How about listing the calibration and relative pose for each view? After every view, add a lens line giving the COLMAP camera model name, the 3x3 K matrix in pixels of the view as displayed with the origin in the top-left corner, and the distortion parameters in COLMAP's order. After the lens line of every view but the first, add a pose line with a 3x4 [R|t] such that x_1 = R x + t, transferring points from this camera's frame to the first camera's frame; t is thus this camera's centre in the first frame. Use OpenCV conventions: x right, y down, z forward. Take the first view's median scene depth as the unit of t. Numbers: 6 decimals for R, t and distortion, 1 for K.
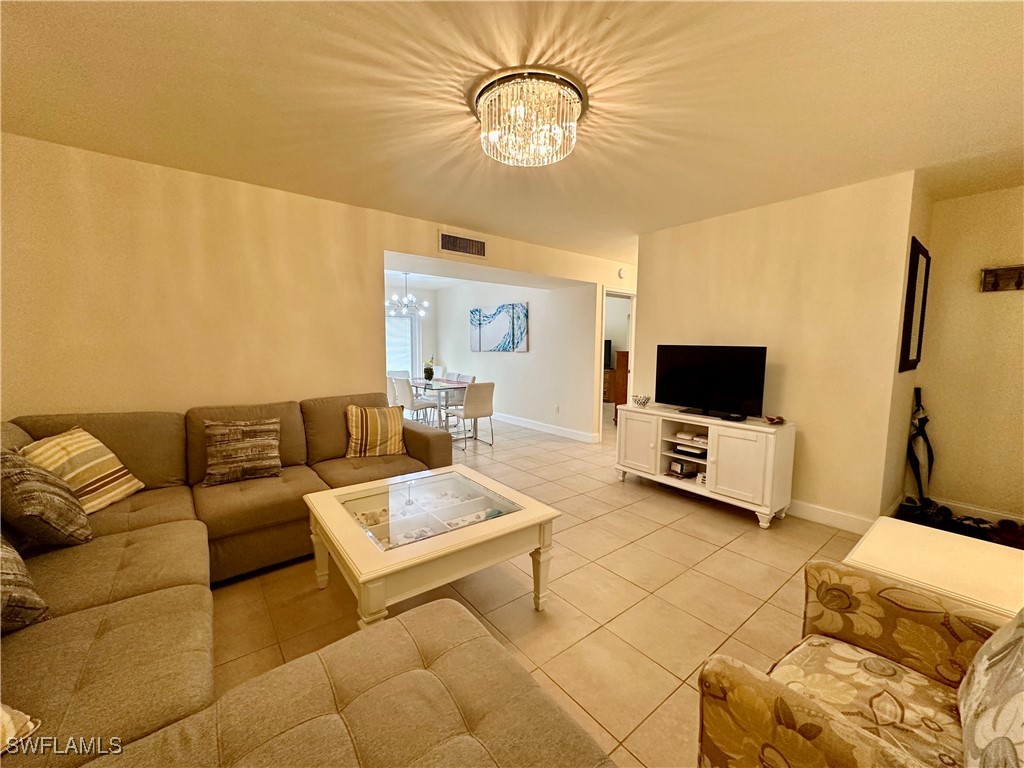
lens RADIAL K [[408.7, 0, 511.1], [0, 408.7, 384.0], [0, 0, 1]] dist [-0.001597, 0.000776]
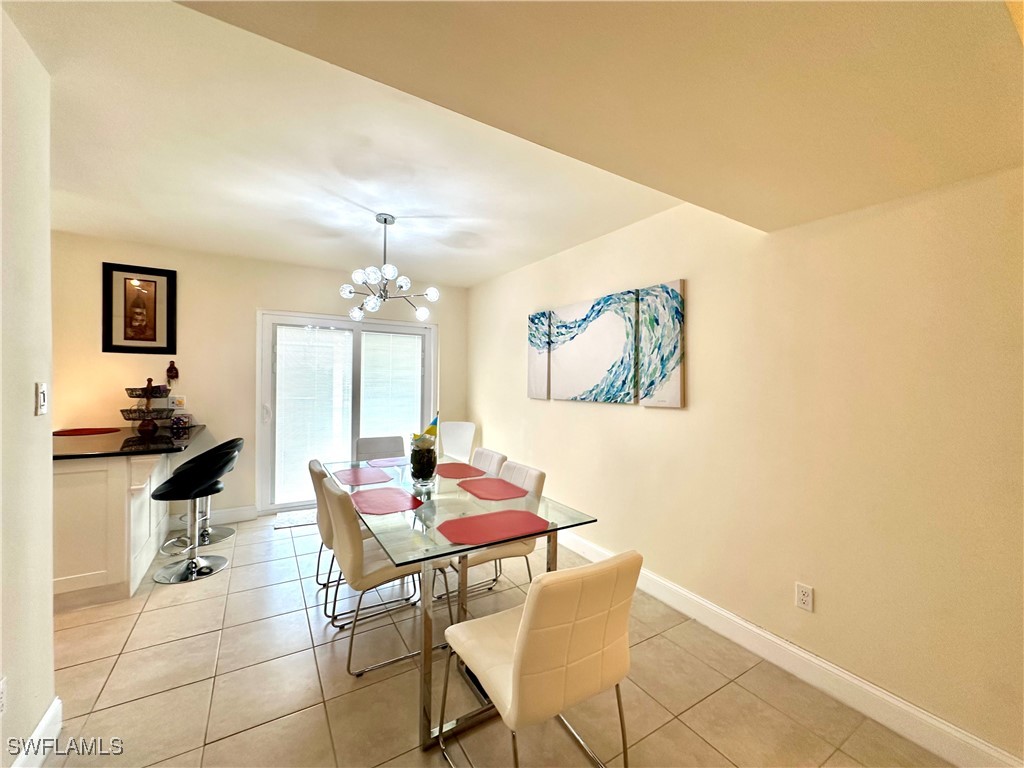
lens RADIAL K [[408.7, 0, 516.5], [0, 408.7, 382.6], [0, 0, 1]] dist [-0.001597, 0.000776]
pose [[0.994326, 0.008634, -0.106022, -0.070390], [-0.017358, 0.996511, -0.081642, -0.066149], [0.104947, 0.083019, 0.991007, 0.579506]]
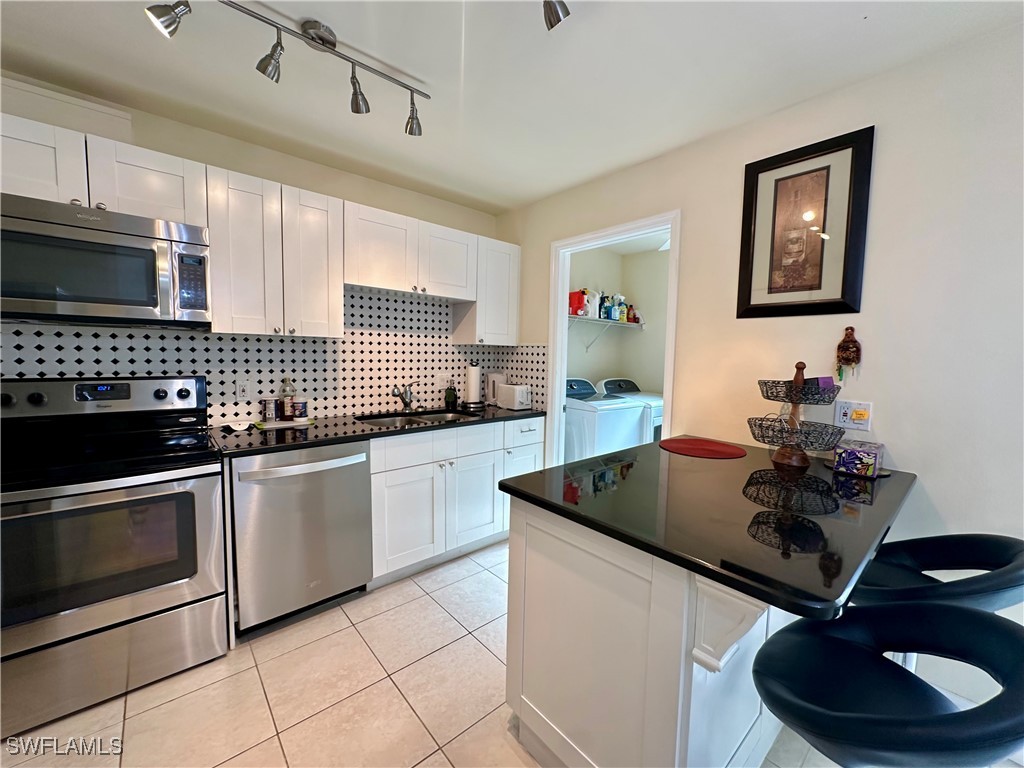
lens RADIAL K [[408.7, 0, 515.9], [0, 408.7, 384.0], [0, 0, 1]] dist [-0.001597, 0.000776]
pose [[0.053930, 0.069718, -0.996108, -0.231618], [-0.109398, 0.991967, 0.063506, -0.079895], [0.992534, 0.105547, 0.061124, 0.741705]]
